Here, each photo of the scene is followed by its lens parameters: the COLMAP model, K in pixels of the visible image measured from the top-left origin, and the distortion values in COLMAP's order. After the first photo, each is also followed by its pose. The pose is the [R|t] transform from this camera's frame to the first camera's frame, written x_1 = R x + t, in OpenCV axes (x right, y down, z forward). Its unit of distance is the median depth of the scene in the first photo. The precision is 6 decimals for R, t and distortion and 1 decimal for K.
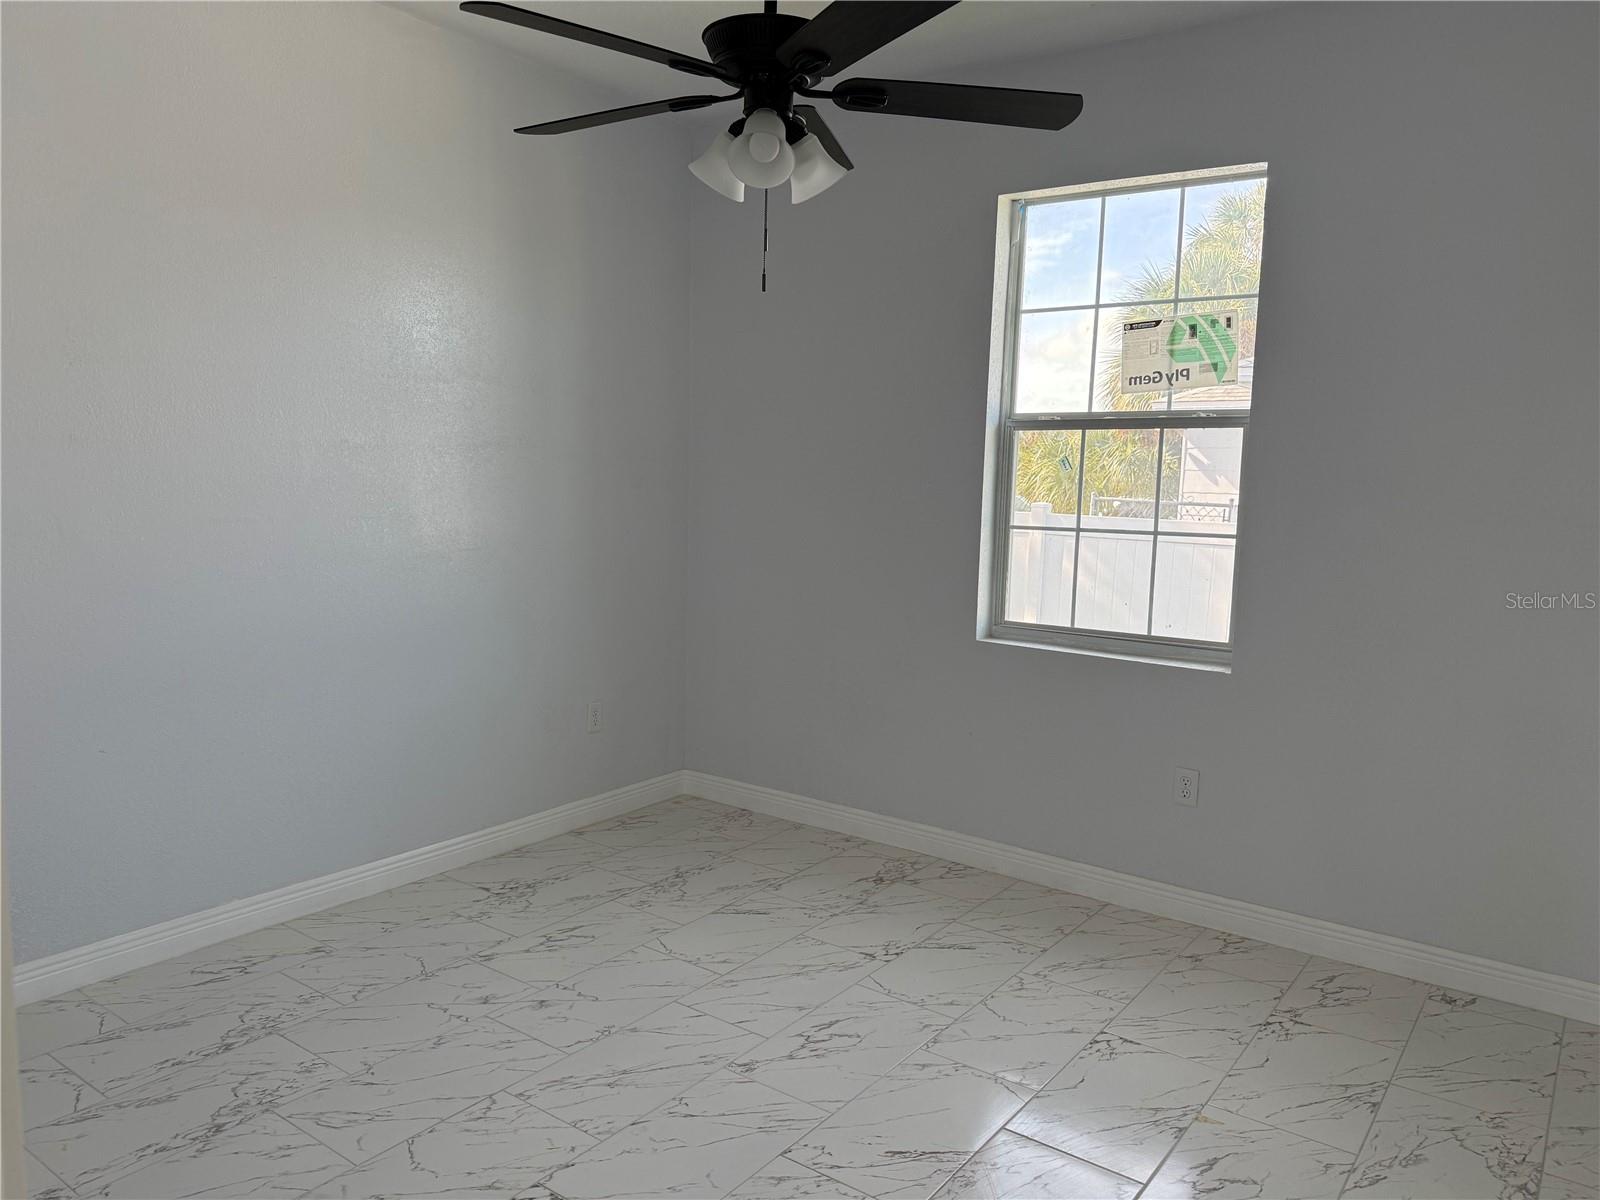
lens RADIAL K [[1135.2, 0, 799.1], [0, 1135.2, 602.3], [0, 0, 1]] dist [0.059165, -0.066317]
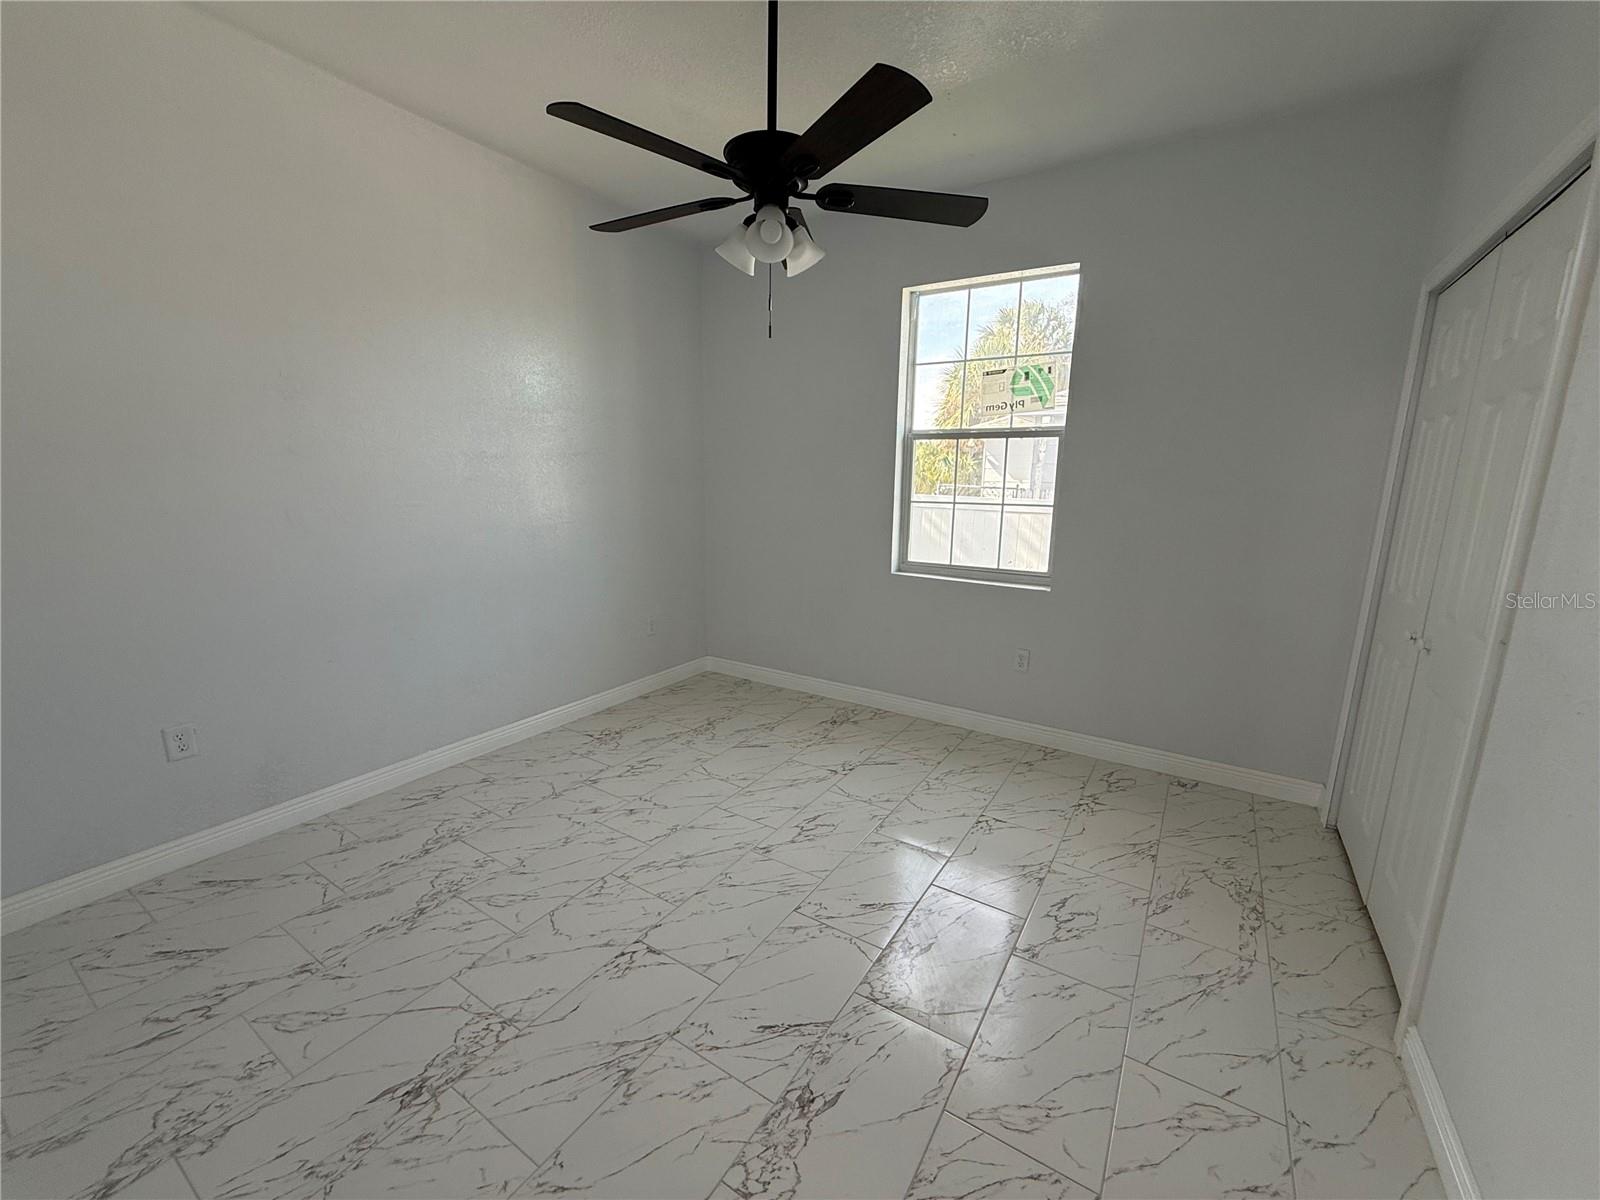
lens RADIAL K [[643.8, 0, 792.1], [0, 643.8, 599.7], [0, 0, 1]] dist [0.008859, 0.000003]
pose [[0.998372, -0.024062, 0.051709, -0.042146], [0.019903, 0.996637, 0.079494, -0.006705], [-0.053448, -0.078335, 0.995493, 0.126288]]
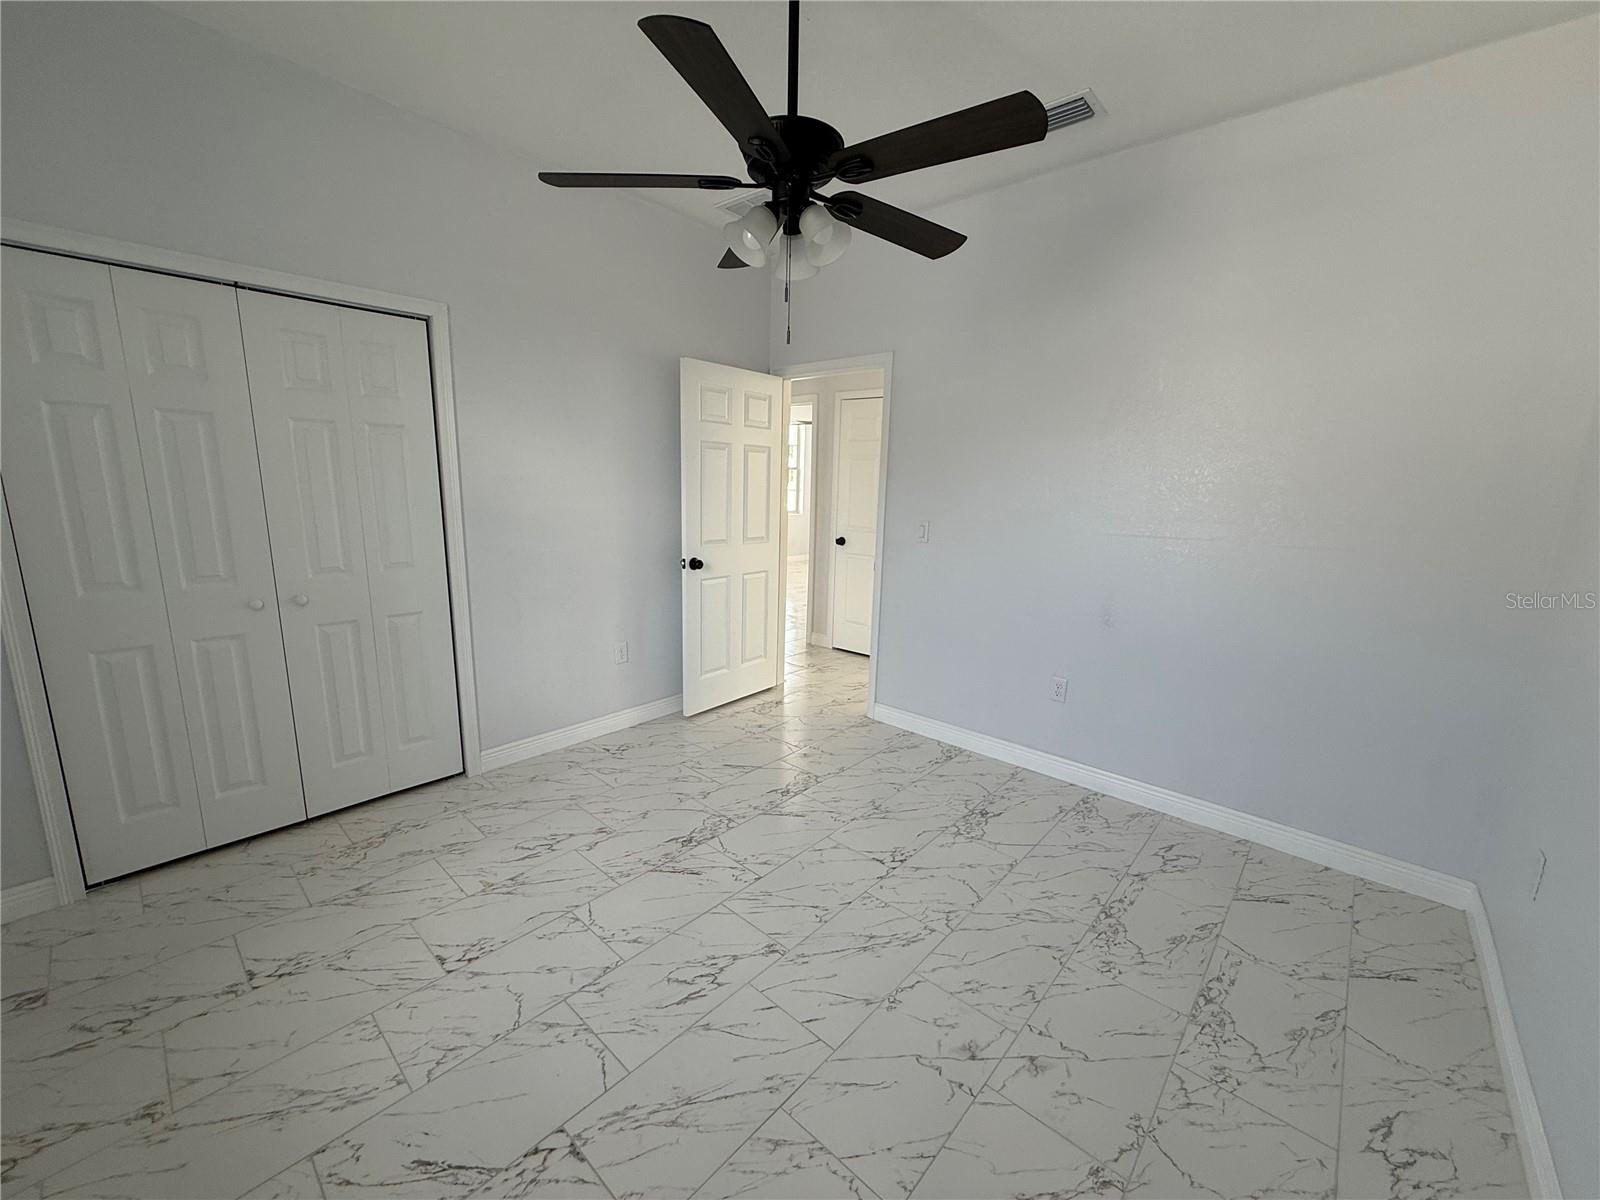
lens RADIAL K [[643.8, 0, 790.8], [0, 643.8, 601.9], [0, 0, 1]] dist [0.008859, 0.000003]
pose [[-0.992661, -0.071015, 0.097885, -0.098965], [-0.038712, 0.953427, 0.299128, -0.166695], [-0.114569, 0.293143, -0.949179, 1.410099]]
